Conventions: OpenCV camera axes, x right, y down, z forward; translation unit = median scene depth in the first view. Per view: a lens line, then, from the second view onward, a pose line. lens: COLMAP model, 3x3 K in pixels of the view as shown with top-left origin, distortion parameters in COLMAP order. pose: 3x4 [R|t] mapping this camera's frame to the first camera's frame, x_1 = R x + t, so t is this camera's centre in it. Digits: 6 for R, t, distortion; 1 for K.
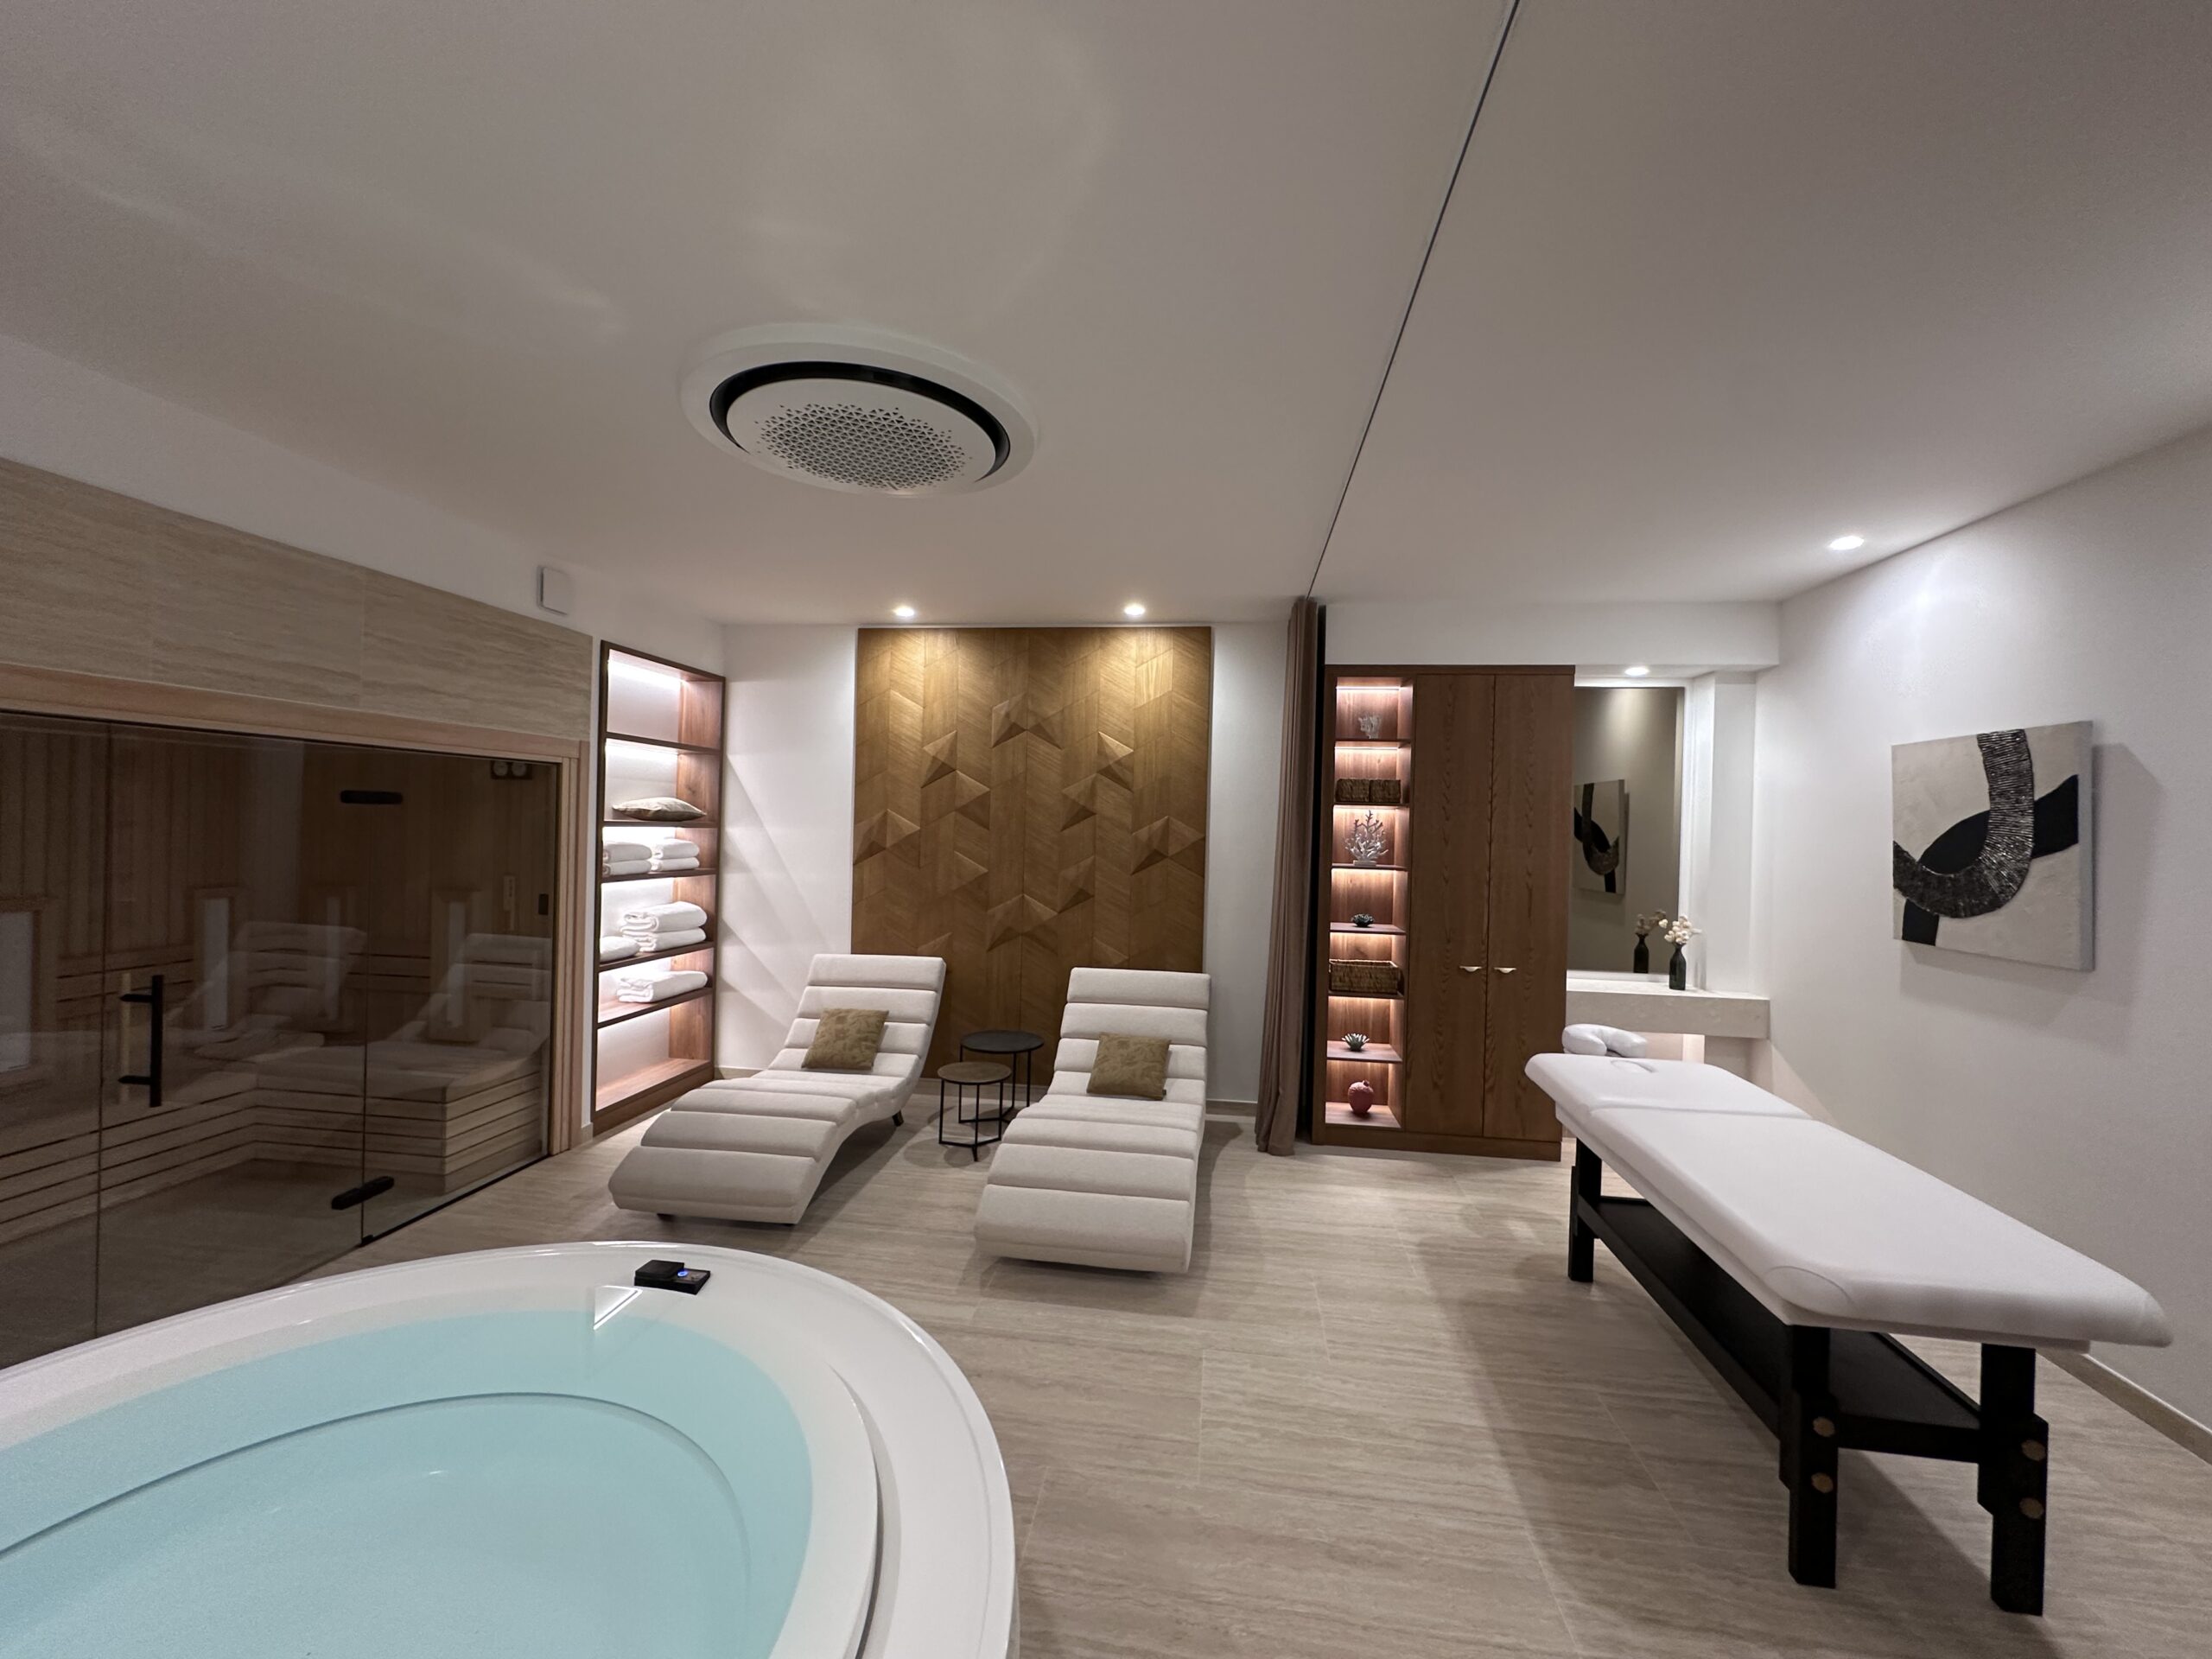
lens RADIAL K [[879.8, 0, 1102.2], [0, 879.8, 835.1], [0, 0, 1]] dist [0.000079, -0.000206]
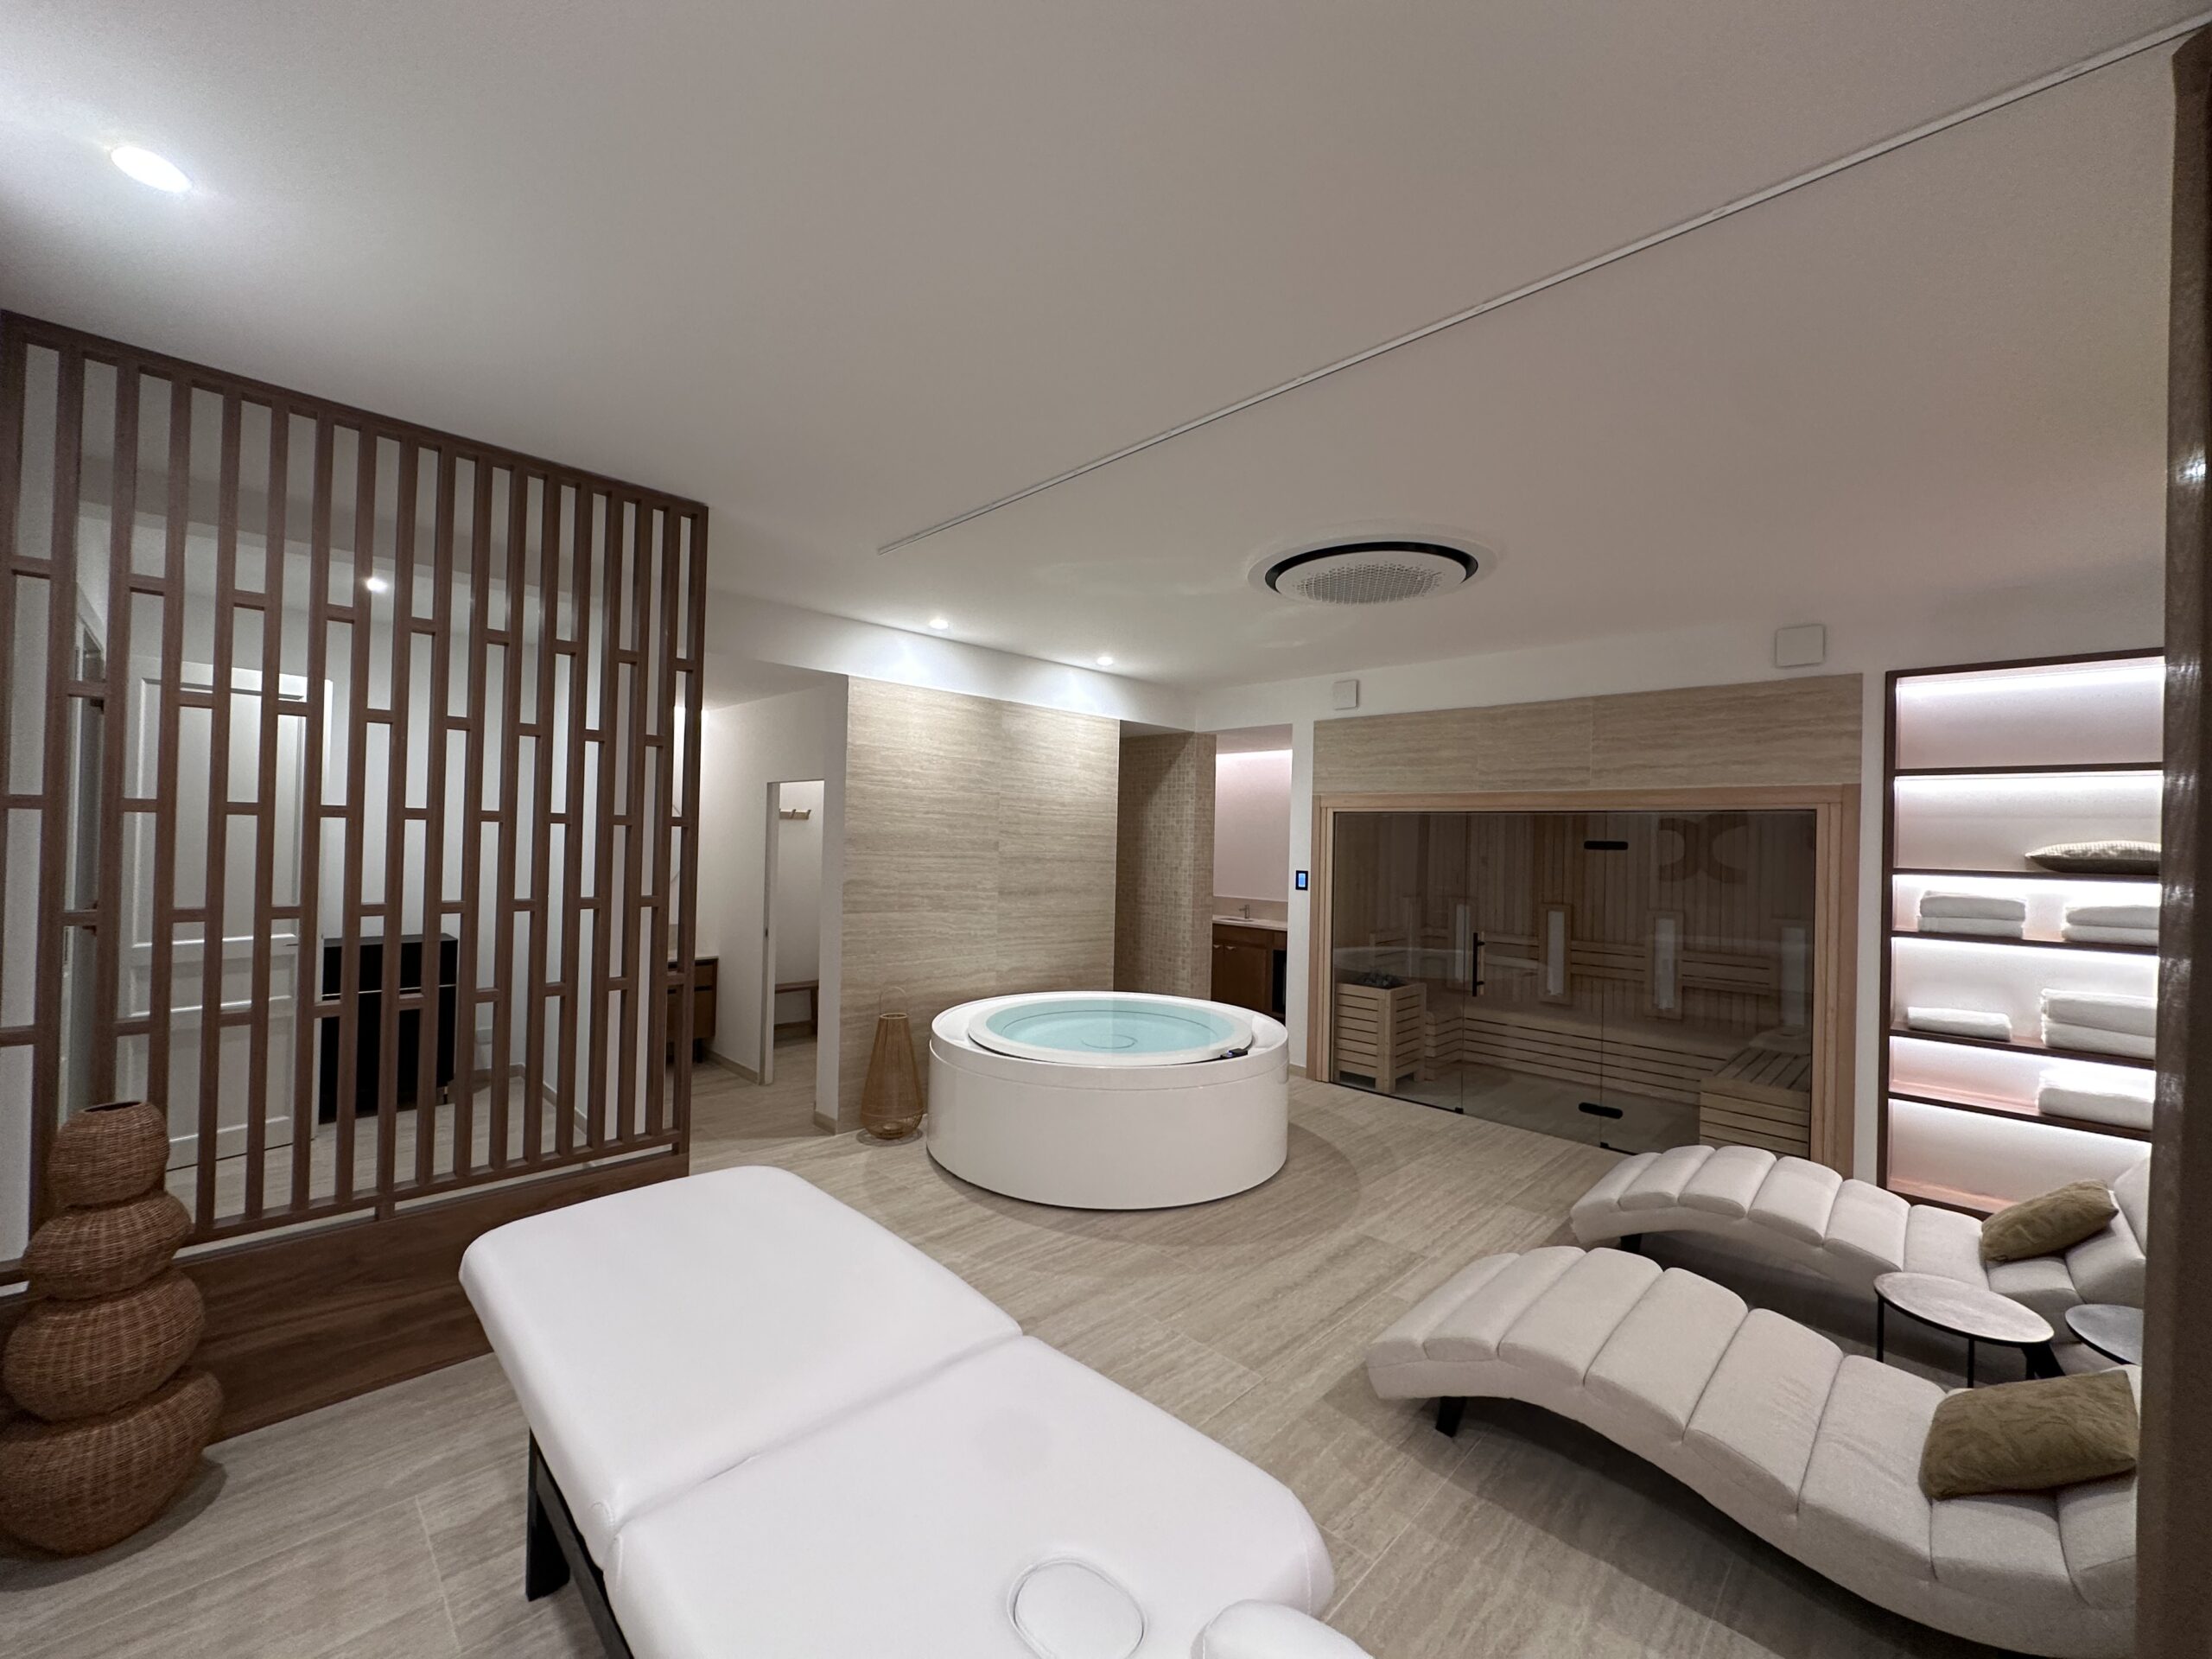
lens RADIAL K [[879.8, 0, 1103.5], [0, 879.8, 830.4], [0, 0, 1]] dist [0.000079, -0.000206]
pose [[-0.602879, -0.047185, -0.796436, 0.795709], [-0.045941, 0.998646, -0.024389, 0.006590], [0.796509, 0.021885, -0.604231, 1.107371]]
